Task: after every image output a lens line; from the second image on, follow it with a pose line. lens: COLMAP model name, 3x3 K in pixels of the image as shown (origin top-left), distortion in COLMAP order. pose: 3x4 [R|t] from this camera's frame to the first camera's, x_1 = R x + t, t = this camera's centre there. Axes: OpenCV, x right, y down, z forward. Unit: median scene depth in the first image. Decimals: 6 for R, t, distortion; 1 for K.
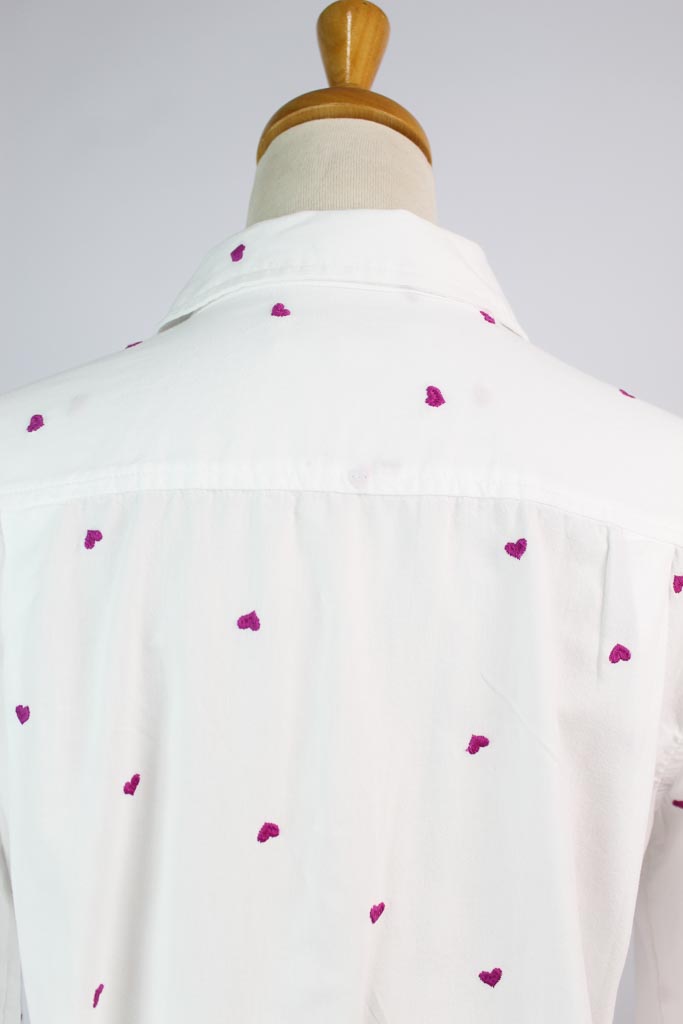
lens RADIAL K [[983.9, 0, 341.5], [0, 983.9, 512.0], [0, 0, 1]] dist [-0.131118, 0.119500]
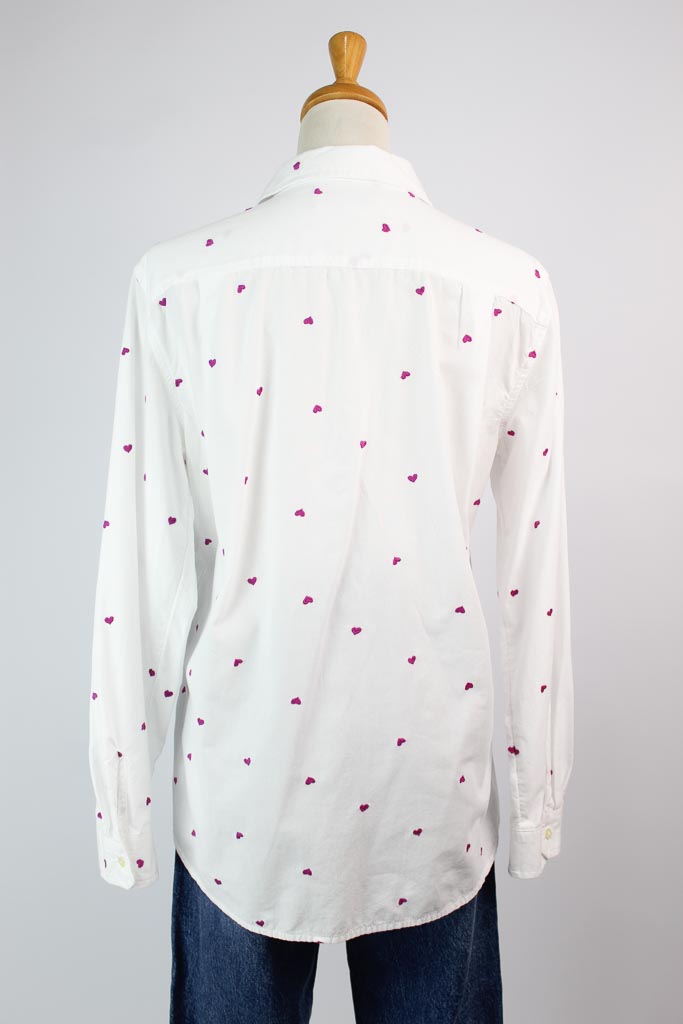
lens RADIAL K [[983.9, 0, 341.5], [0, 983.9, 512.0], [0, 0, 1]] dist [-0.131118, 0.119500]
pose [[0.999889, -0.012163, 0.008556, -0.034185], [0.011409, 0.996468, 0.083198, 0.326475], [-0.009538, -0.083091, 0.996496, -1.225953]]
